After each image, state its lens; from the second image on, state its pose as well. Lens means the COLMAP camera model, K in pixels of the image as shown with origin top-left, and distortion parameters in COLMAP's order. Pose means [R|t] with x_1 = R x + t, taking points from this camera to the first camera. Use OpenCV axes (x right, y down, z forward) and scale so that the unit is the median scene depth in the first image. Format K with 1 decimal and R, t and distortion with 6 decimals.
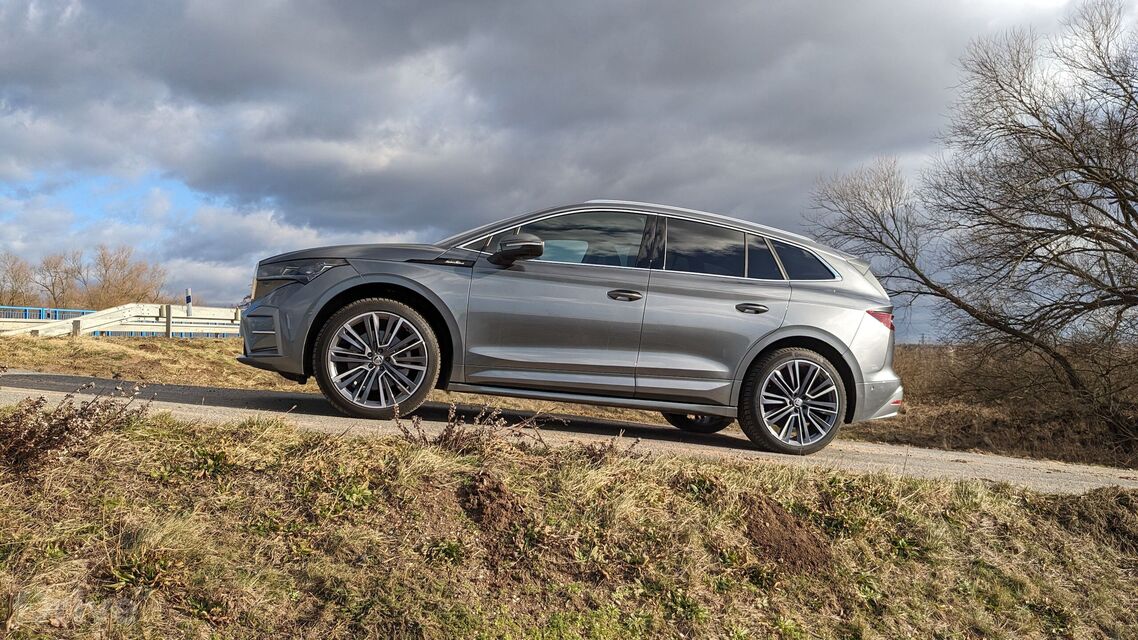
lens RADIAL K [[940.5, 0, 565.3], [0, 940.5, 325.6], [0, 0, 1]] dist [0.044678, -0.002217]
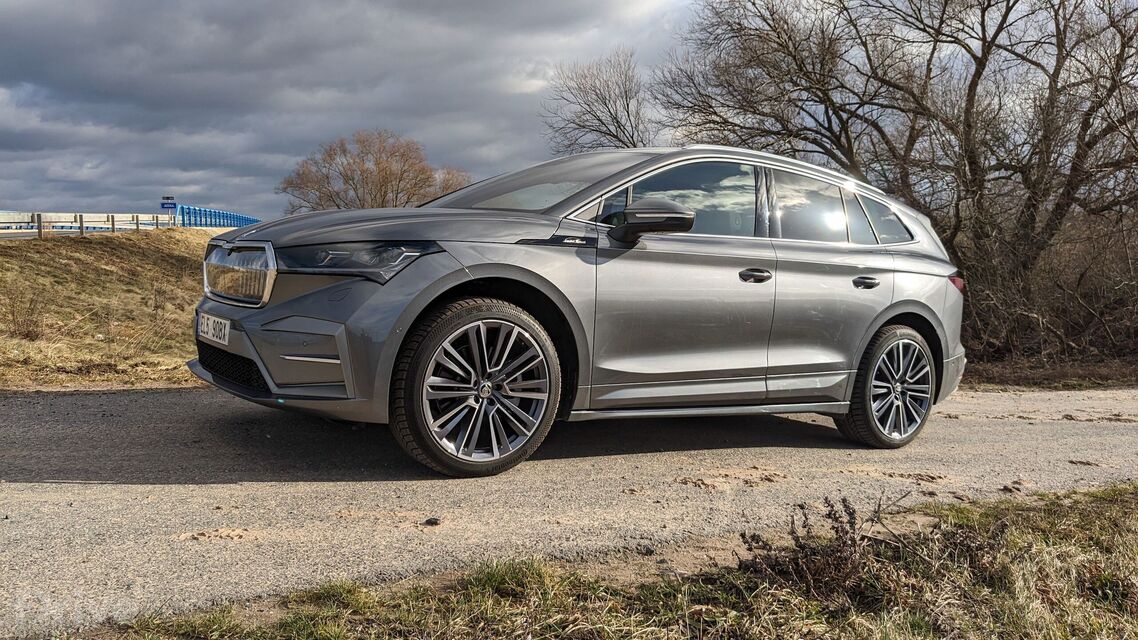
lens RADIAL K [[925.2, 0, 550.6], [0, 925.2, 315.5], [0, 0, 1]] dist [0.099101, -0.174833]
pose [[0.935190, -0.041178, 0.351743, -0.384219], [-0.003355, 0.992142, 0.125069, -0.099923], [-0.354130, -0.118144, 0.927704, 0.363851]]
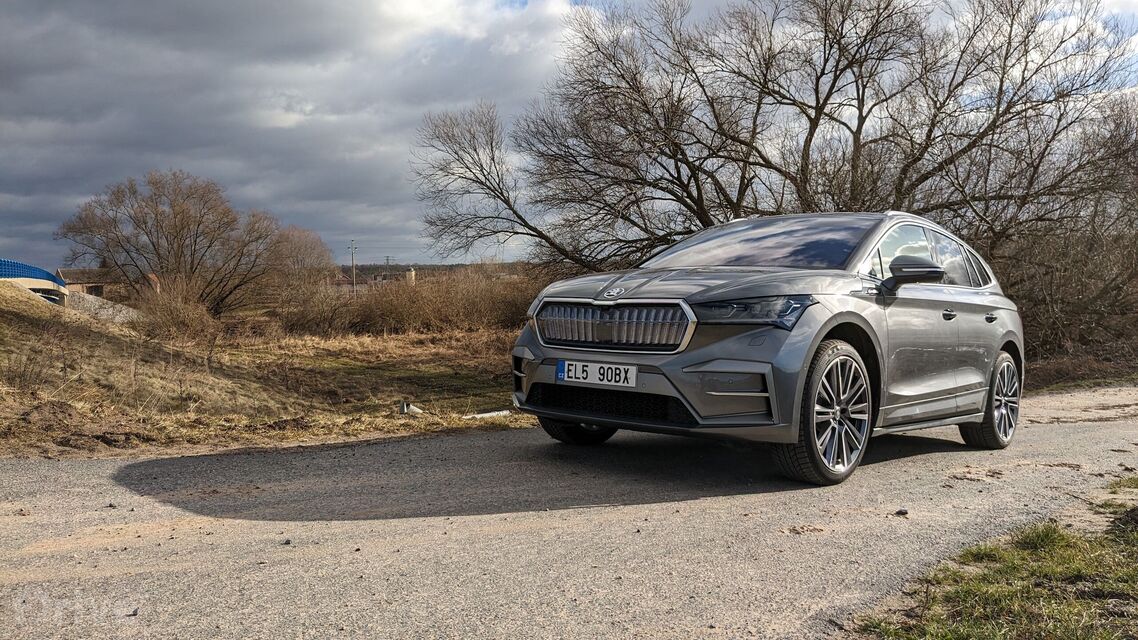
lens RADIAL K [[940.5, 0, 565.3], [0, 940.5, 325.6], [0, 0, 1]] dist [0.044678, -0.002217]
pose [[0.811649, -0.057592, 0.581300, -0.875916], [0.005073, 0.995785, 0.091574, -0.119487], [-0.584124, -0.071377, 0.808520, 0.458502]]
